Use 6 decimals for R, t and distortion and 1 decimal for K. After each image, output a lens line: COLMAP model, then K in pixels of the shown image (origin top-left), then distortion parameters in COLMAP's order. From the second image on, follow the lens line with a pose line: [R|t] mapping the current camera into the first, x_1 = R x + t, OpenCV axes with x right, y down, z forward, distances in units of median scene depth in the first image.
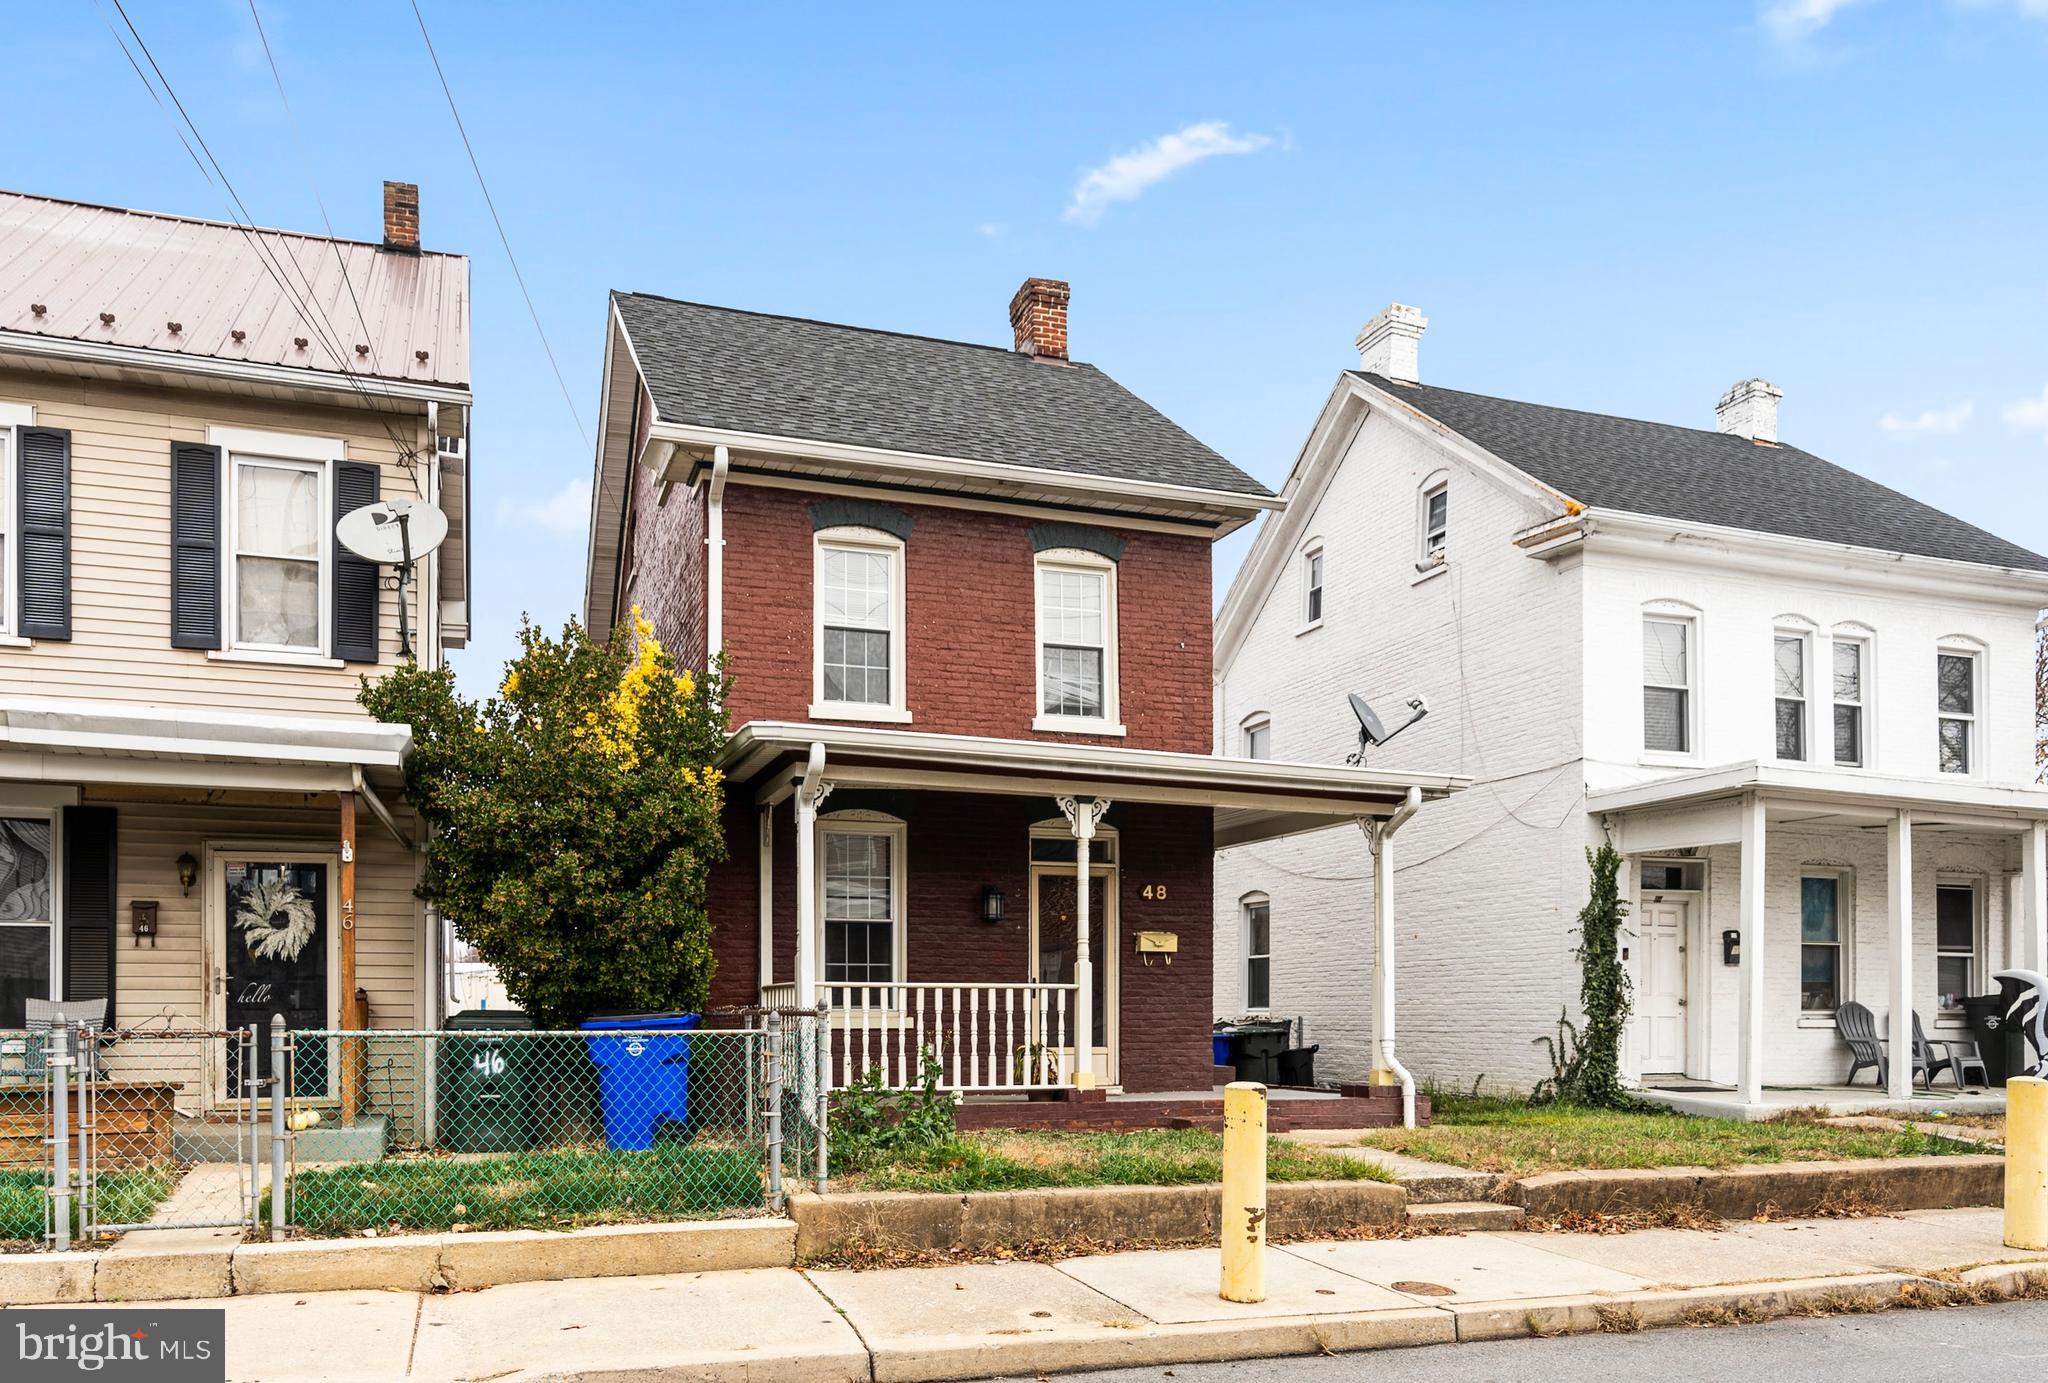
lens RADIAL K [[1597.2, 0, 932.6], [0, 1597.2, 1011.5], [0, 0, 1]] dist [-0.007391, -0.001475]
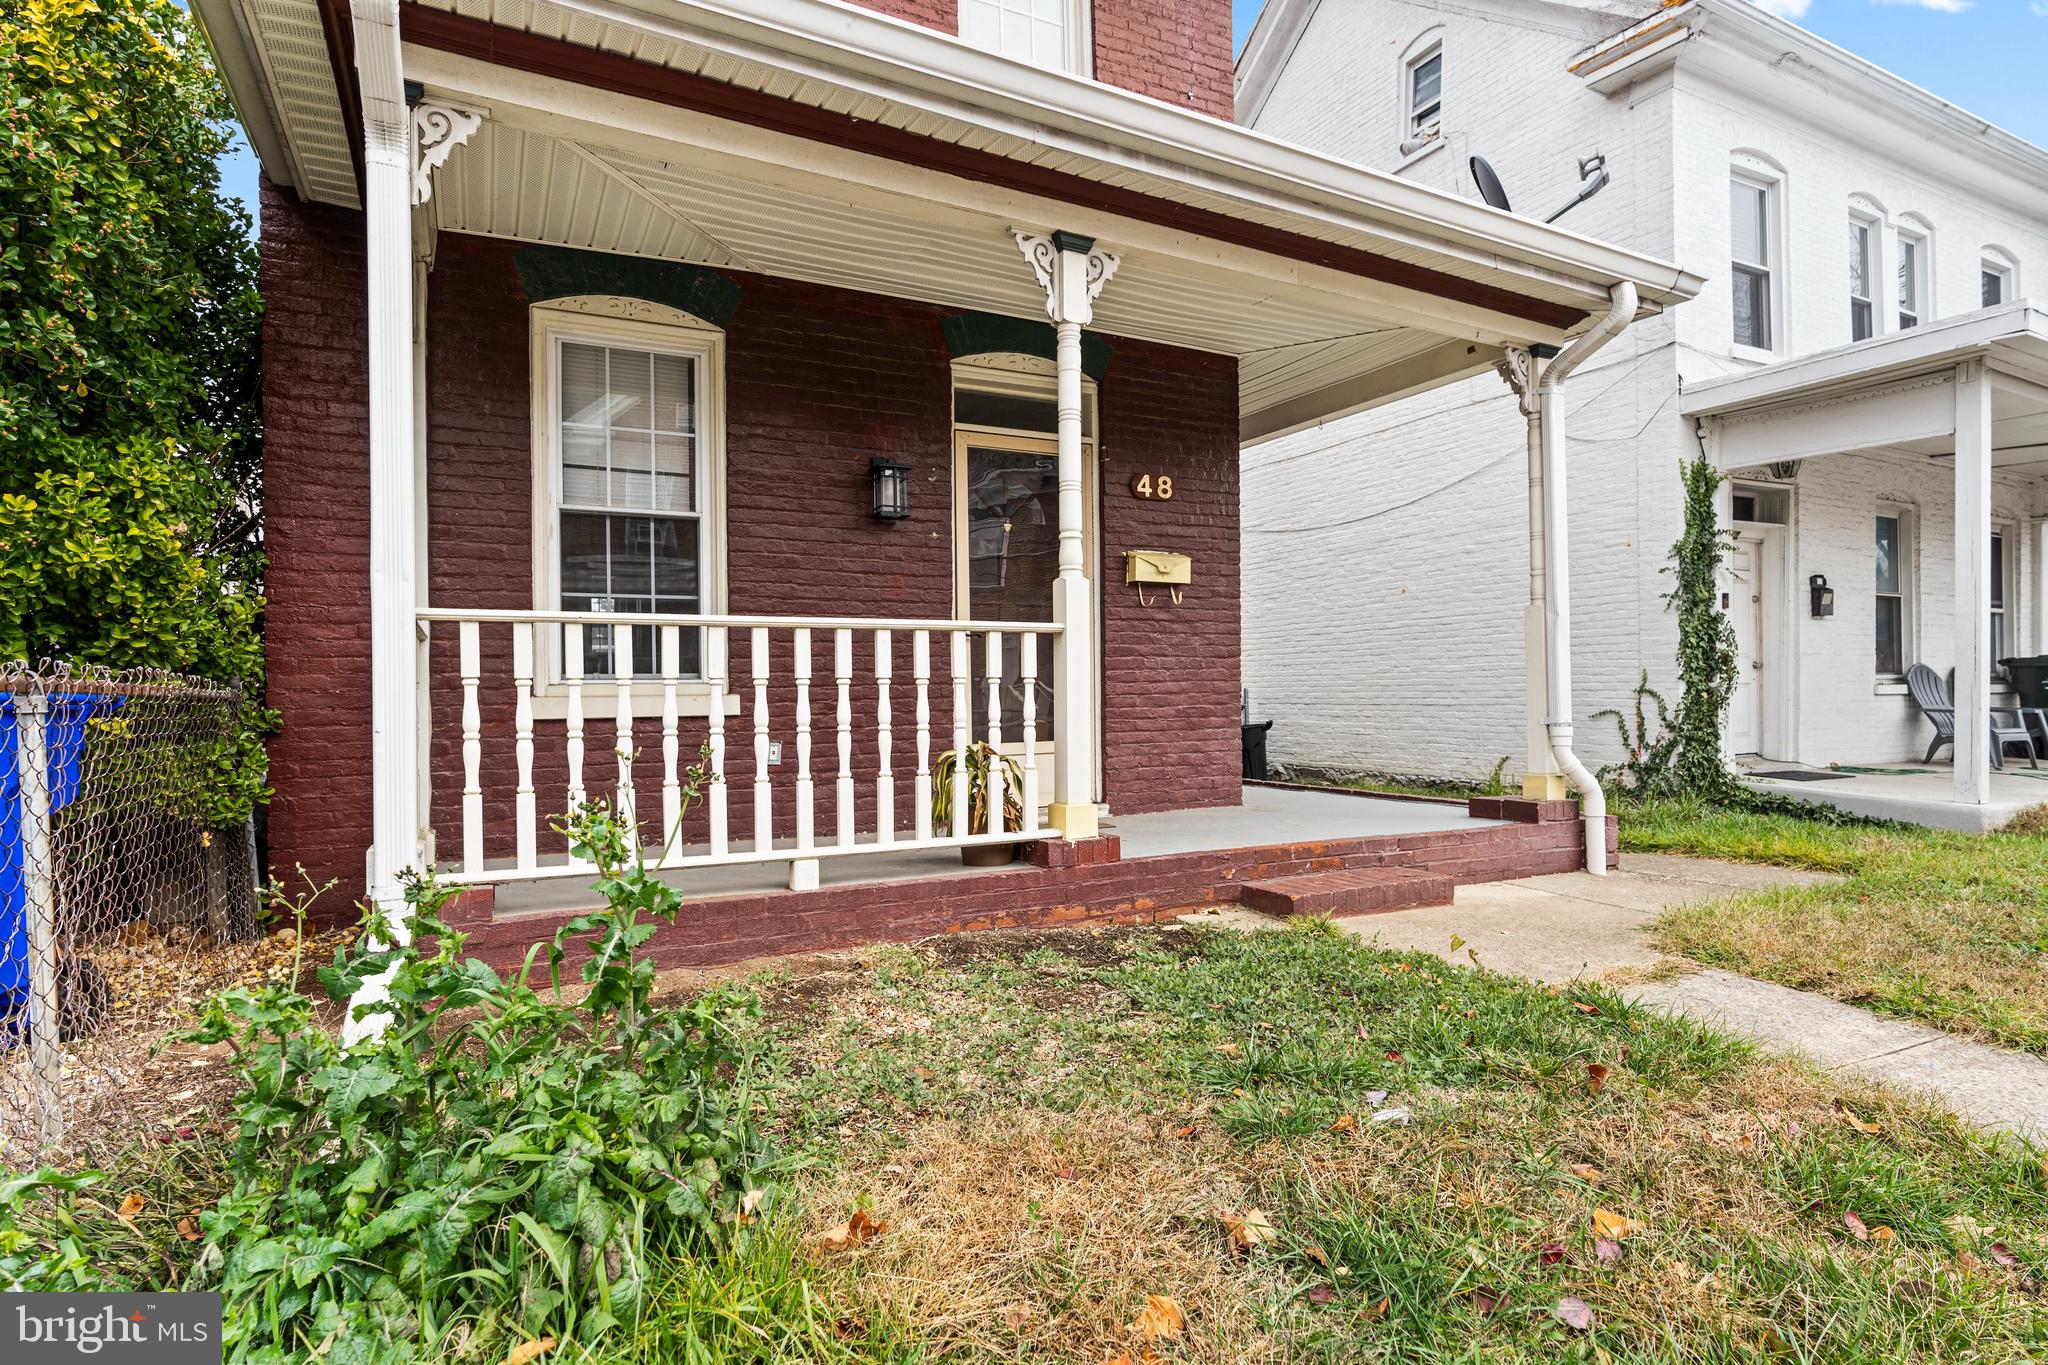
lens RADIAL K [[1082.7, 0, 1024.0], [0, 1082.7, 682.5], [0, 0, 1]] dist [-0.002239, -0.000157]
pose [[0.988877, -0.009606, 0.148427, 0.026745], [0.010538, 0.999929, -0.005493, 0.002477], [-0.148364, 0.006996, 0.988908, 0.594177]]
